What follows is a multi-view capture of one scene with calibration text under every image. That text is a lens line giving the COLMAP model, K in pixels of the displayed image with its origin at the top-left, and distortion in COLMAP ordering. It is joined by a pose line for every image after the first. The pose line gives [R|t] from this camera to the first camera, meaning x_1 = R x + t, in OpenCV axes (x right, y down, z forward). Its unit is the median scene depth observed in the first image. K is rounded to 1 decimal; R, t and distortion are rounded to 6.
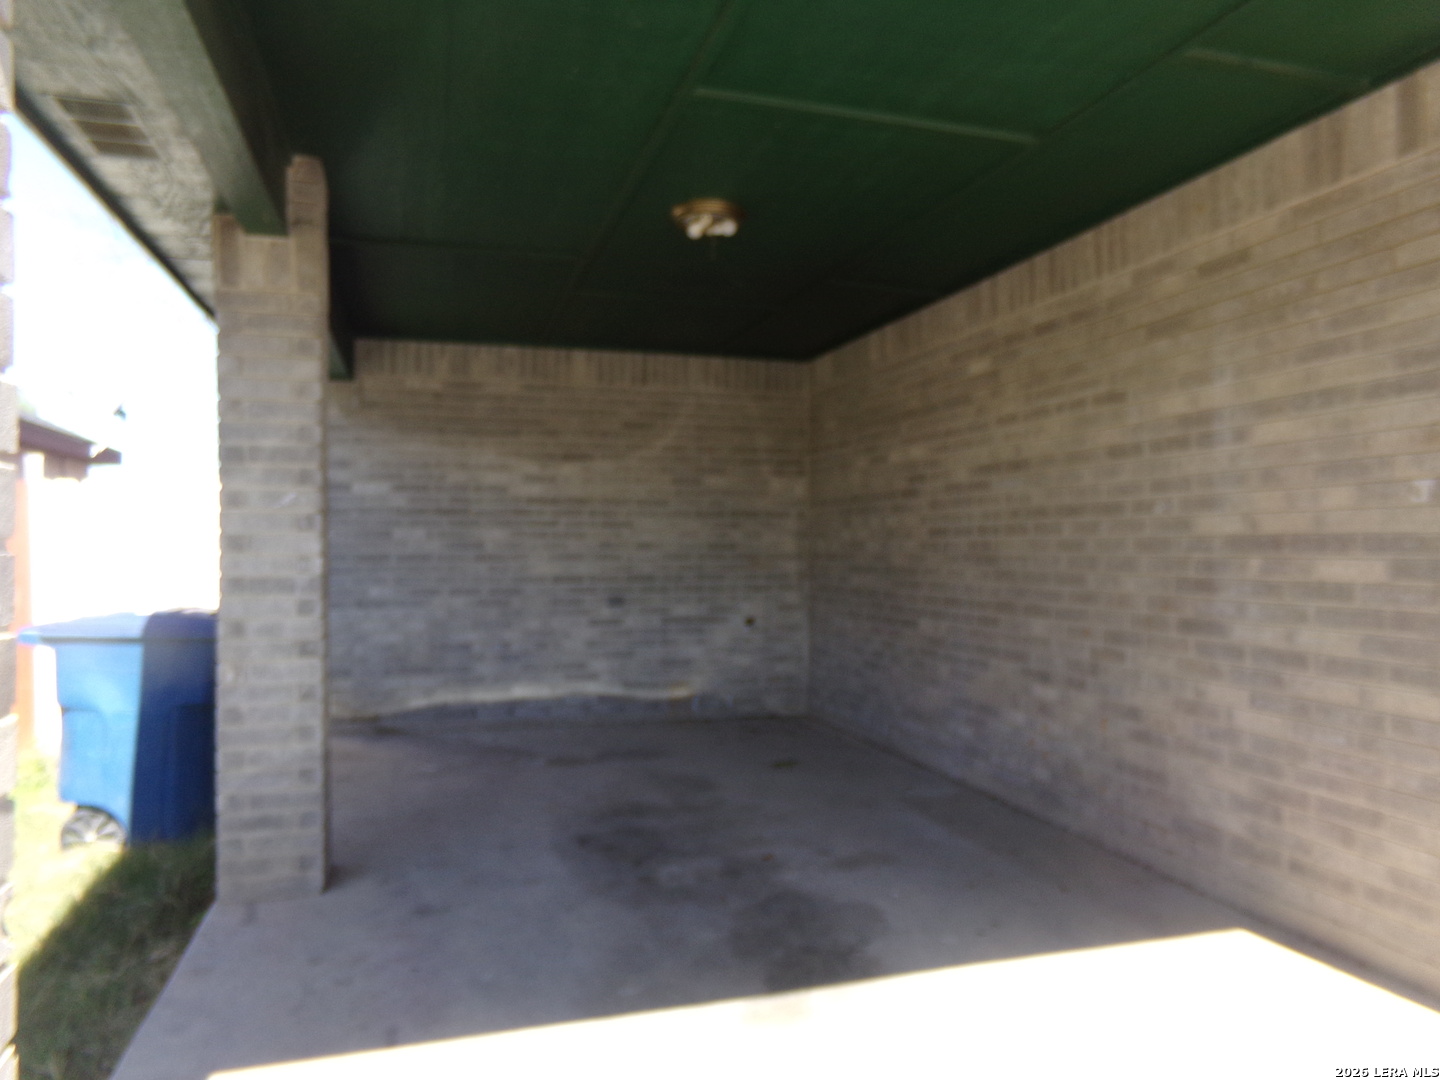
lens RADIAL K [[995.6, 0, 714.5], [0, 995.6, 543.4], [0, 0, 1]] dist [-0.035035, 0.103591]
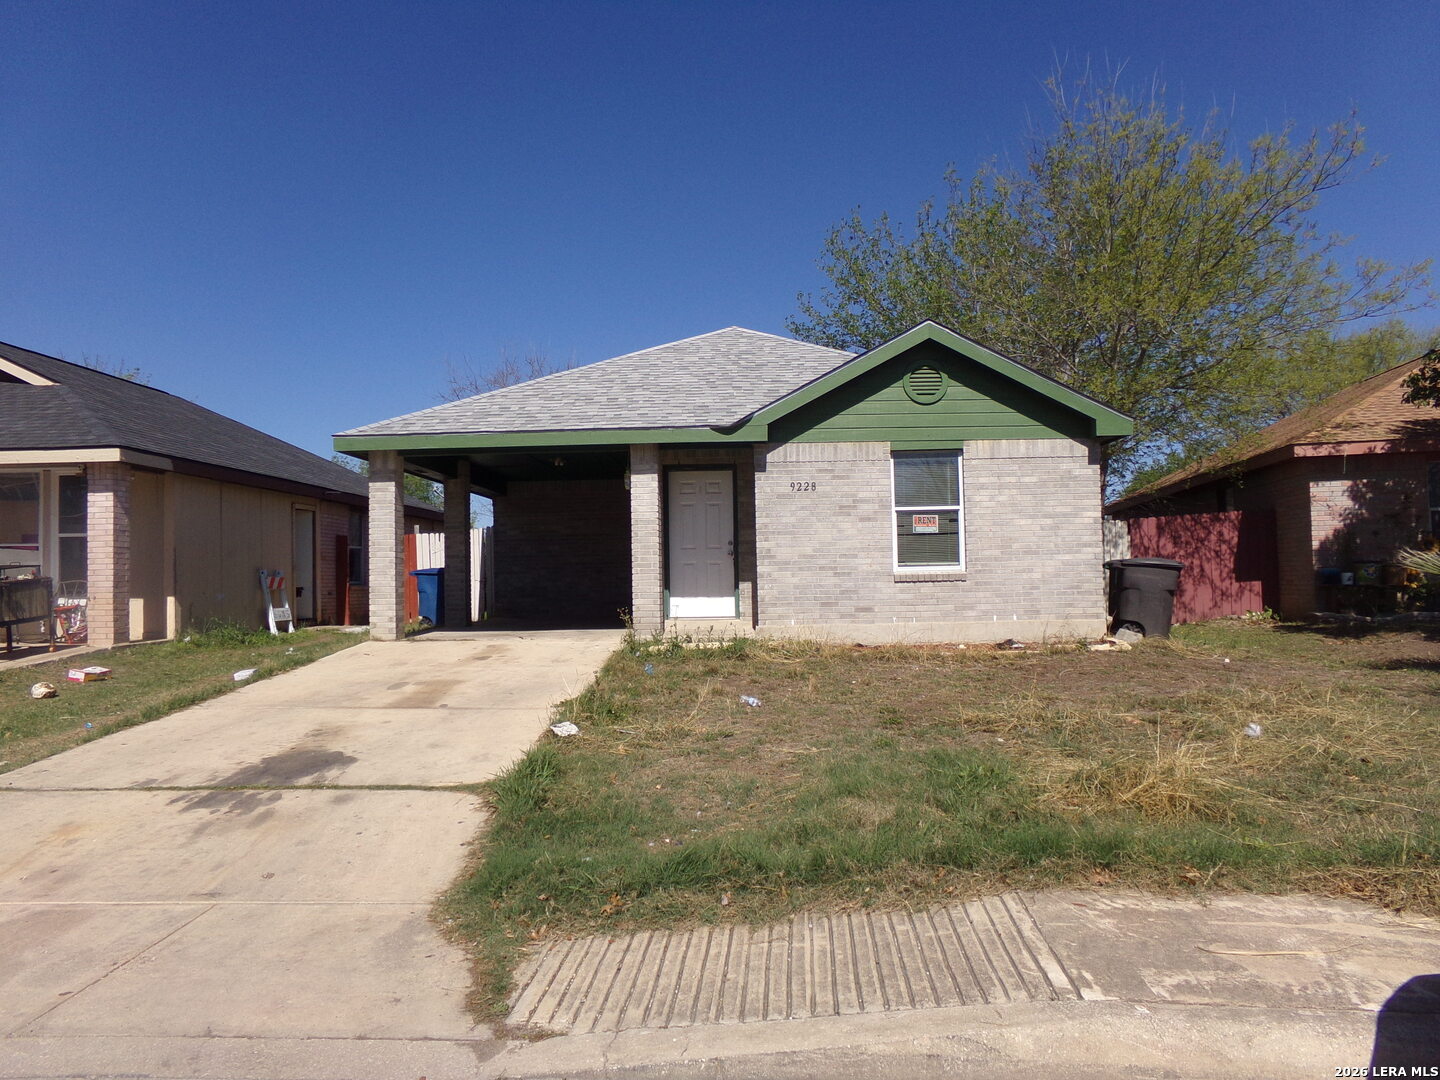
lens RADIAL K [[995.6, 0, 714.5], [0, 995.6, 543.4], [0, 0, 1]] dist [-0.035035, 0.103591]
pose [[0.947640, -0.024168, -0.318425, 1.127258], [0.014430, 0.999354, -0.032905, 0.079118], [0.319015, 0.026588, 0.947377, -1.547927]]
